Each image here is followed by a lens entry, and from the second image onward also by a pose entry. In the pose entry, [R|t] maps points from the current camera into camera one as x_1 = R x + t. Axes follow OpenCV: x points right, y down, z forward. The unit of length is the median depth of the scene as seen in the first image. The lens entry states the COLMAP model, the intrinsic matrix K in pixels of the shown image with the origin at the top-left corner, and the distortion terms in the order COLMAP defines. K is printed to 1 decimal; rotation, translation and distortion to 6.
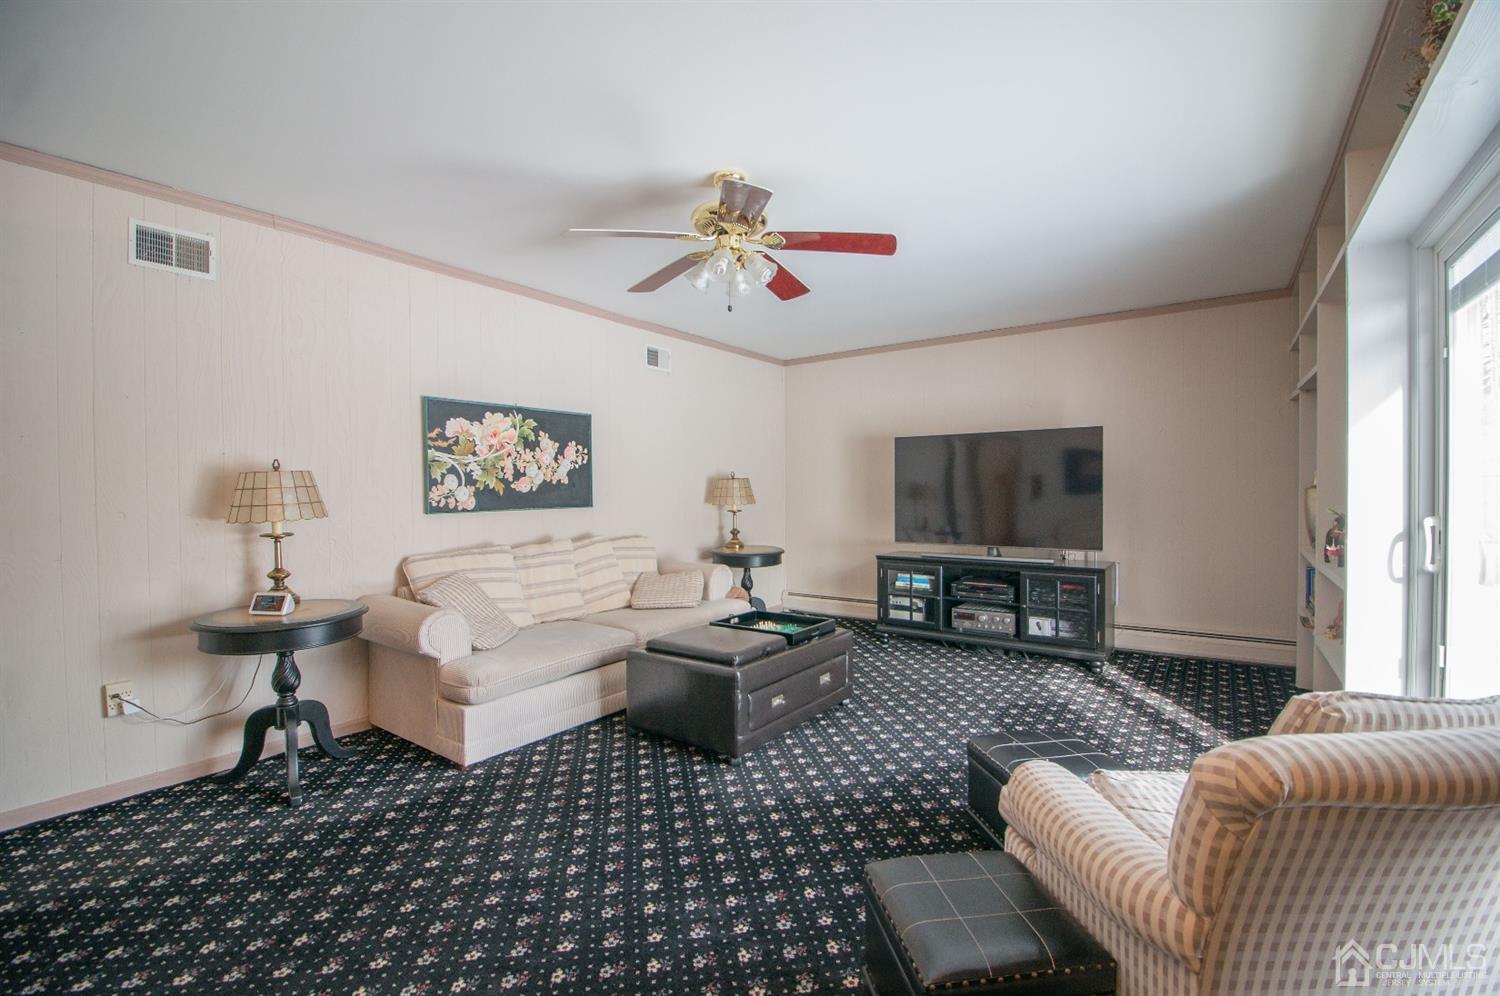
lens RADIAL K [[658.4, 0, 752.0], [0, 658.4, 499.4], [0, 0, 1]] dist [0.001125, -0.013434]
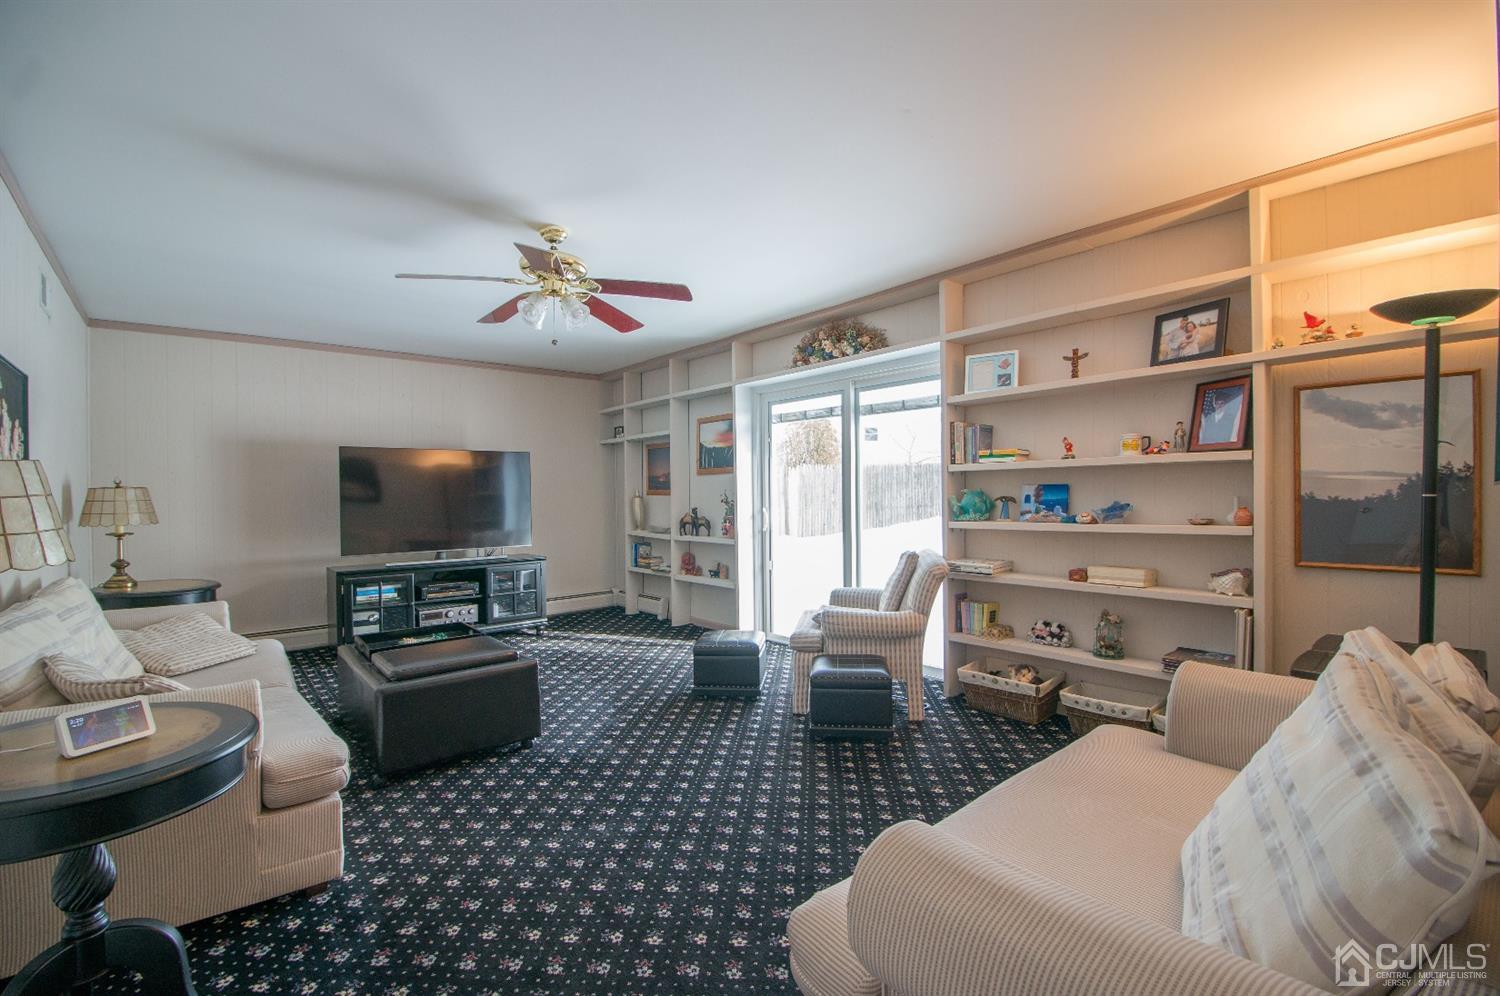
lens RADIAL K [[658.4, 0, 752.0], [0, 658.4, 499.4], [0, 0, 1]] dist [0.001125, -0.013434]
pose [[0.232087, -0.002582, 0.972692, -0.643386], [0.025787, 0.999661, -0.003499, 0.000878], [-0.972353, 0.025895, 0.232075, 0.234369]]
